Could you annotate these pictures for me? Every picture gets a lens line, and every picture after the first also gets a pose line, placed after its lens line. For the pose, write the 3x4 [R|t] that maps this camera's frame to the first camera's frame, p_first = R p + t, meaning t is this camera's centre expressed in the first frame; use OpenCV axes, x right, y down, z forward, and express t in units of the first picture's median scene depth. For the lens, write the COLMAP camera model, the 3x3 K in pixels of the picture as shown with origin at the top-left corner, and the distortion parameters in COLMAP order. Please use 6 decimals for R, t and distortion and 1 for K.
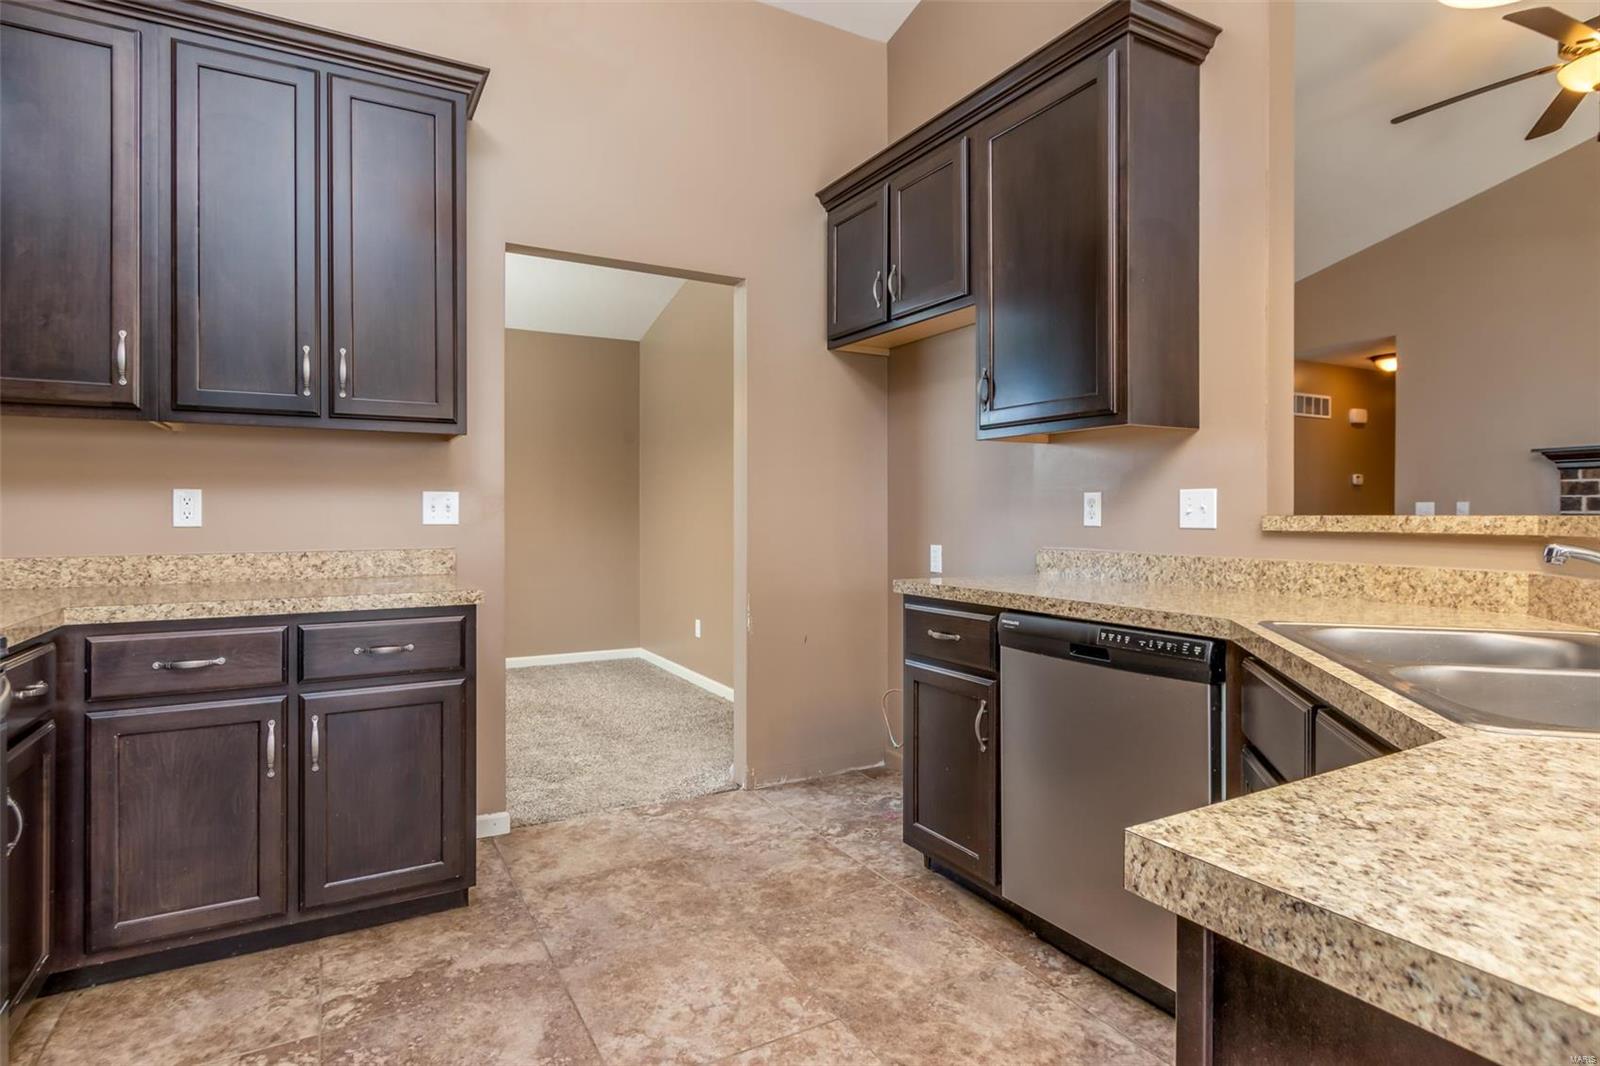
lens RADIAL K [[855.1, 0, 809.3], [0, 855.1, 512.7], [0, 0, 1]] dist [0.011295, -0.003554]
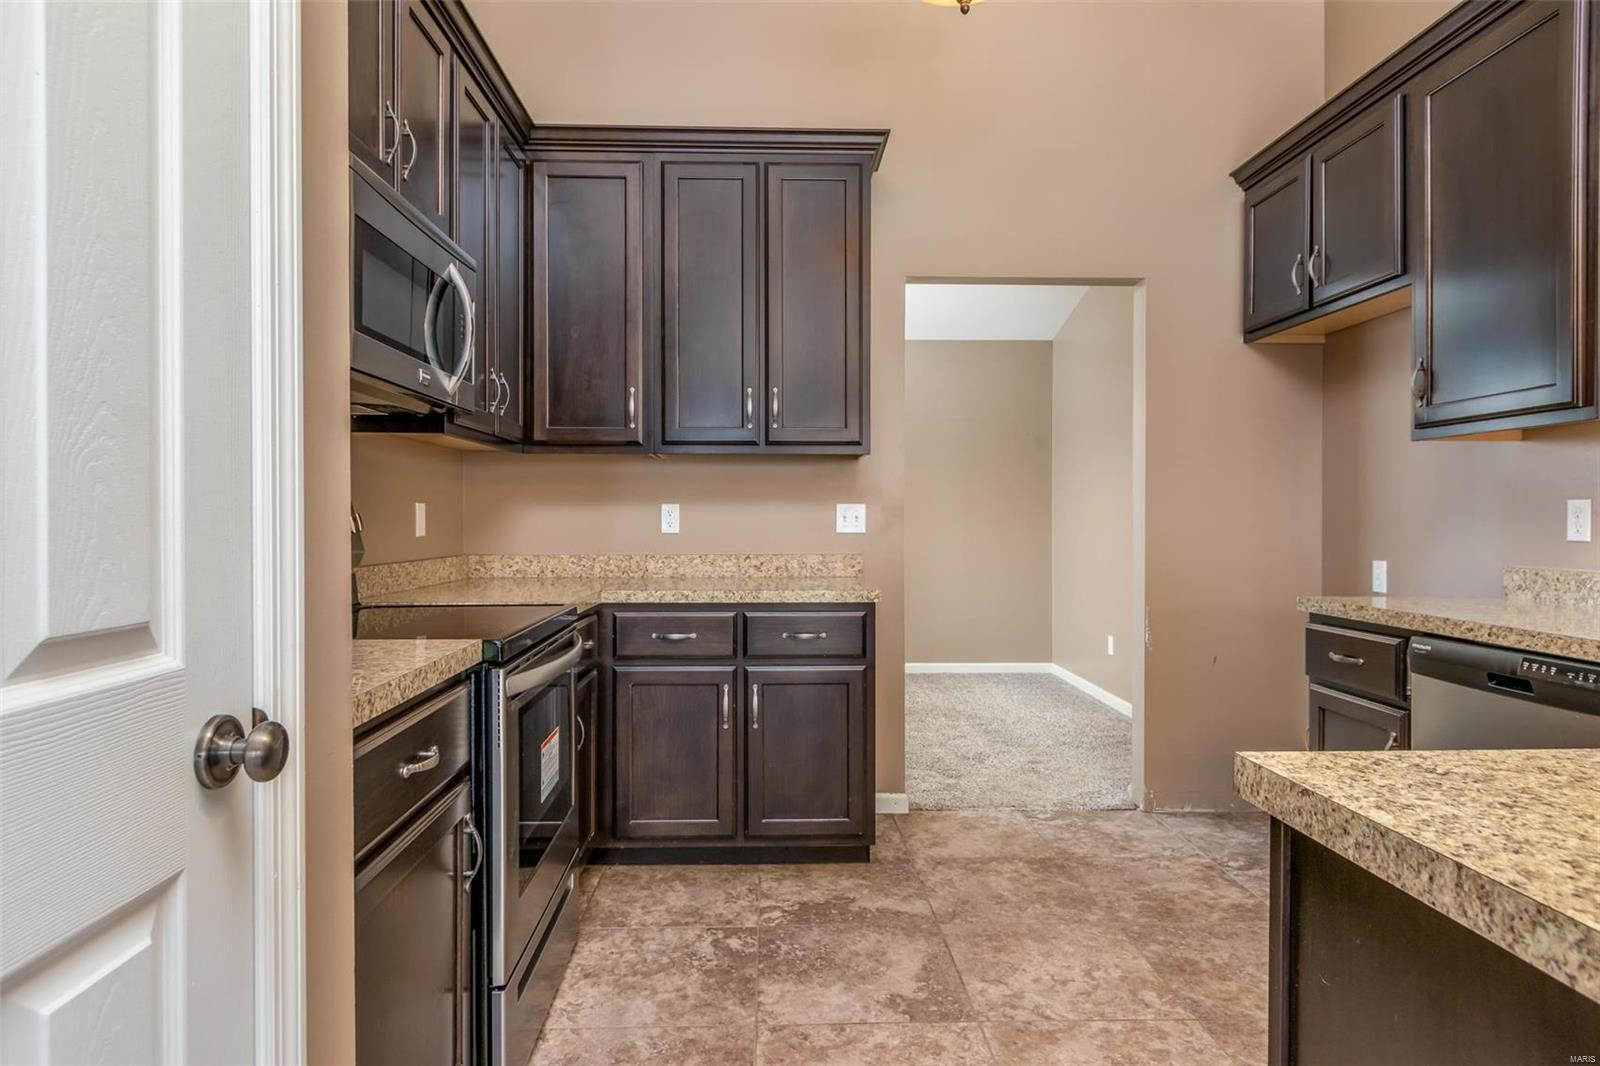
lens RADIAL K [[960.9, 0, 802.1], [0, 960.9, 533.8], [0, 0, 1]] dist [0.028257, 0.000581]
pose [[0.888238, 0.008172, -0.459312, 0.119273], [-0.001194, 0.999879, 0.015481, -0.005767], [0.459383, -0.013203, 0.888140, -0.197943]]
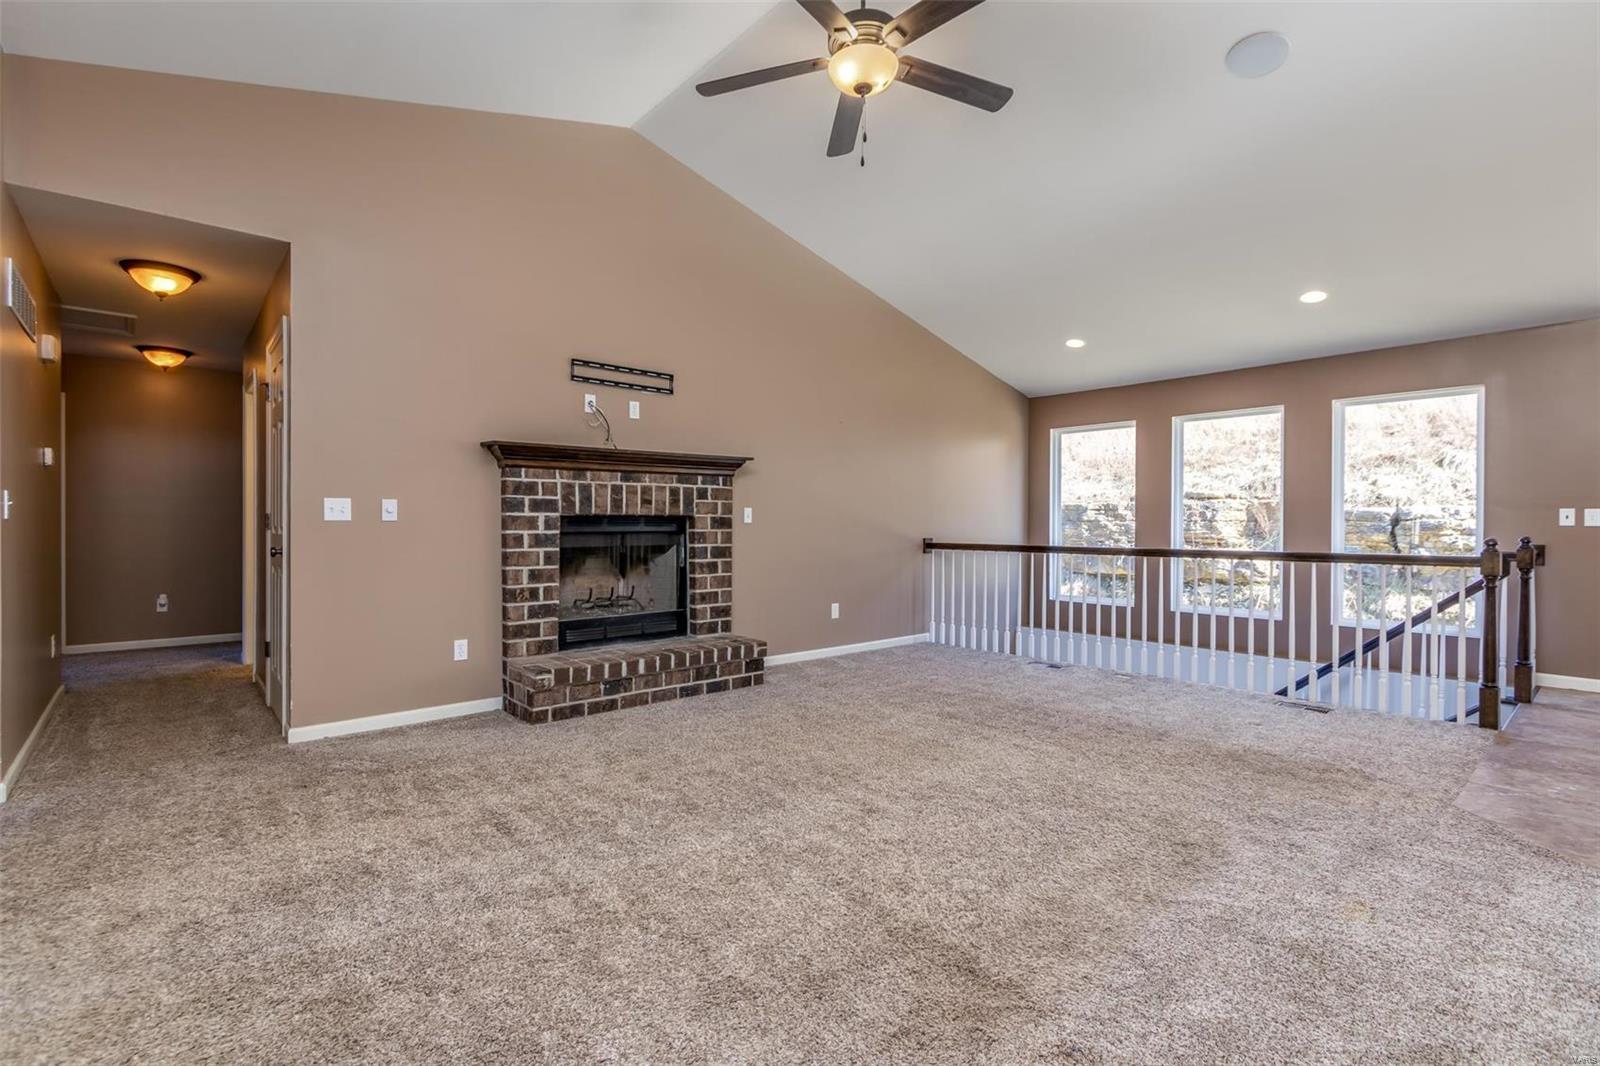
lens RADIAL K [[746.6, 0, 802.5], [0, 746.6, 524.3], [0, 0, 1]] dist [0.009773, -0.001324]
pose [[-0.196336, -0.004168, 0.980528, 0.098454], [-0.007176, 0.999970, 0.002814, 0.013419], [-0.980510, -0.006484, -0.196360, 1.900854]]
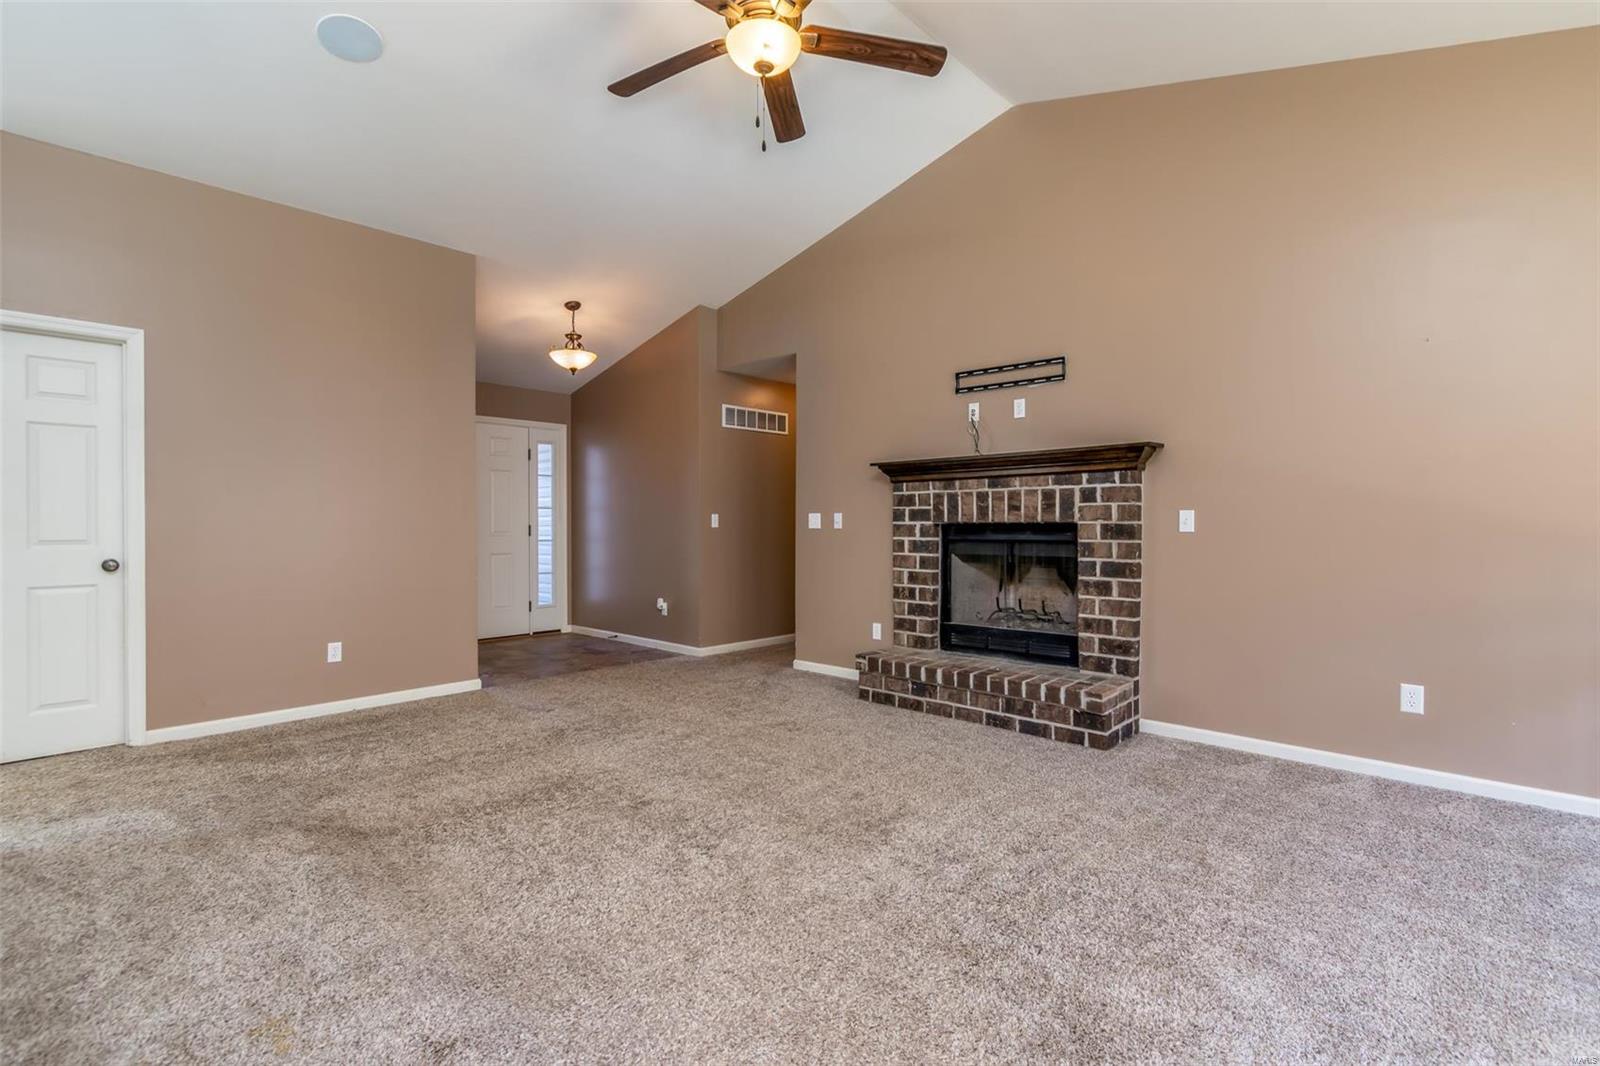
lens RADIAL K [[746.6, 0, 803.8], [0, 746.6, 531.5], [0, 0, 1]] dist [0.009773, -0.001324]
pose [[0.955572, -0.002593, 0.294746, 1.105533], [-0.001449, 0.999908, 0.013494, -0.004581], [-0.294754, -0.013322, 0.955480, 0.328355]]
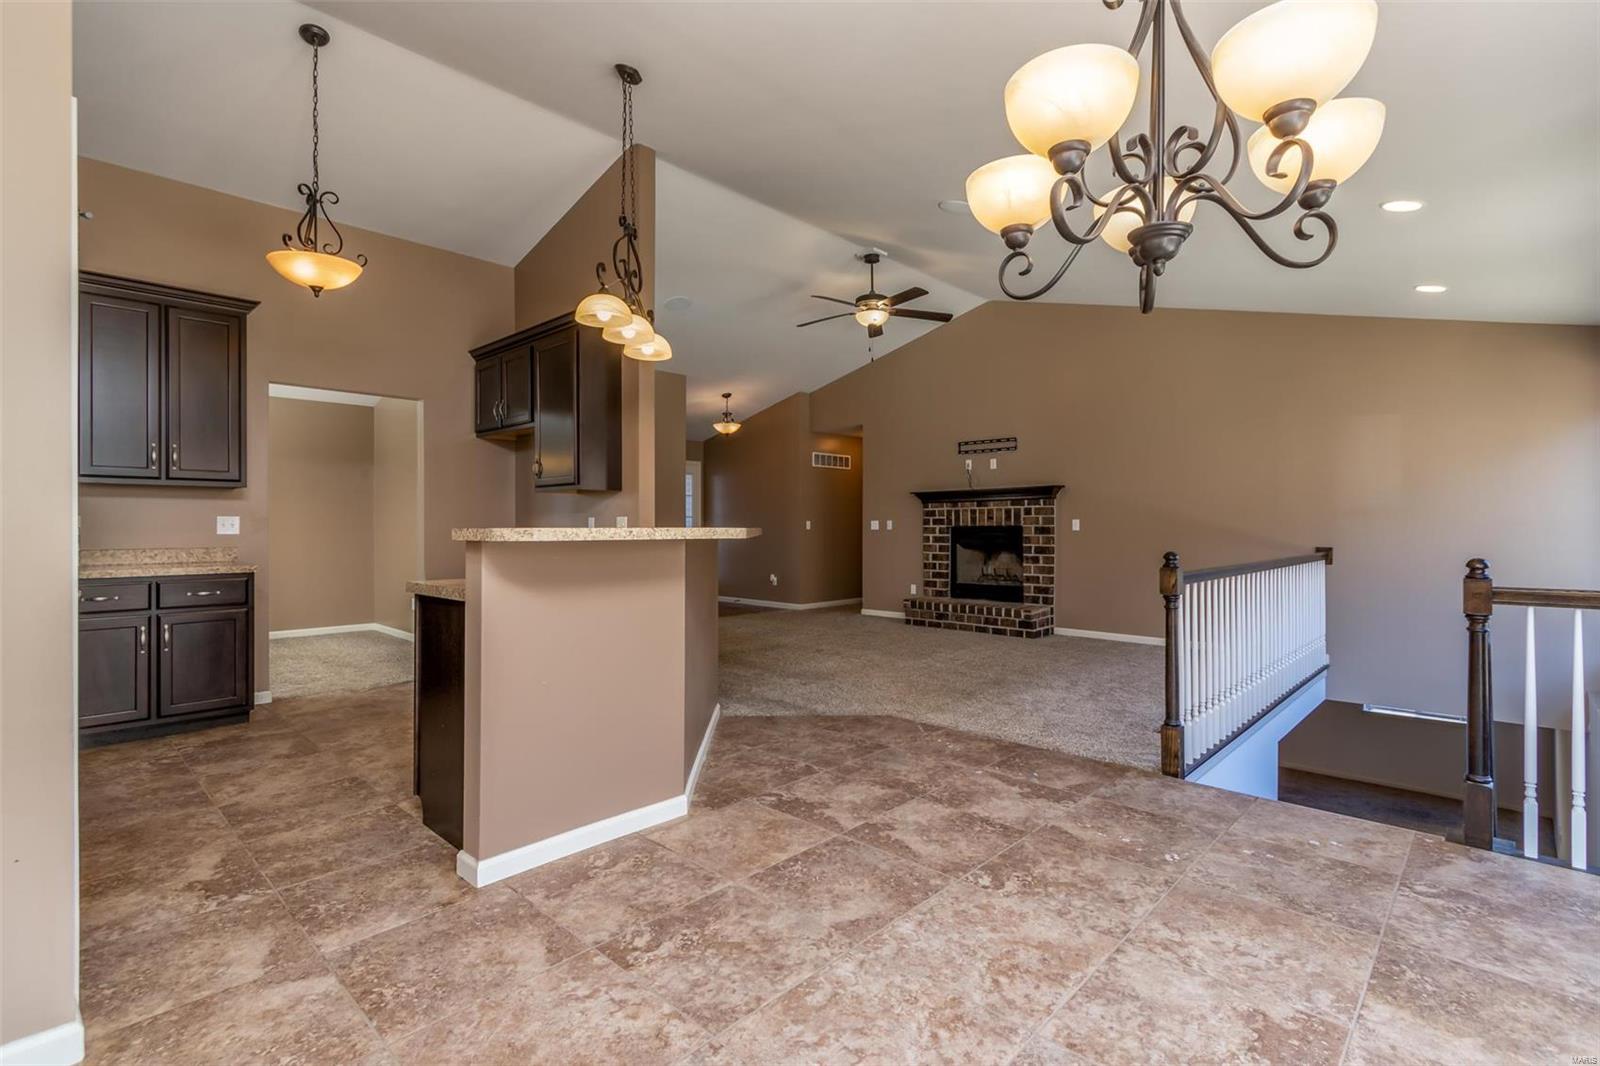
lens RADIAL K [[746.6, 0, 800.8], [0, 746.6, 522.4], [0, 0, 1]] dist [0.009773, -0.001324]
pose [[0.959847, 0.000805, 0.280522, 0.361500], [0.000377, 0.999991, -0.004160, -0.004616], [-0.280523, 0.004099, 0.959838, -1.086163]]
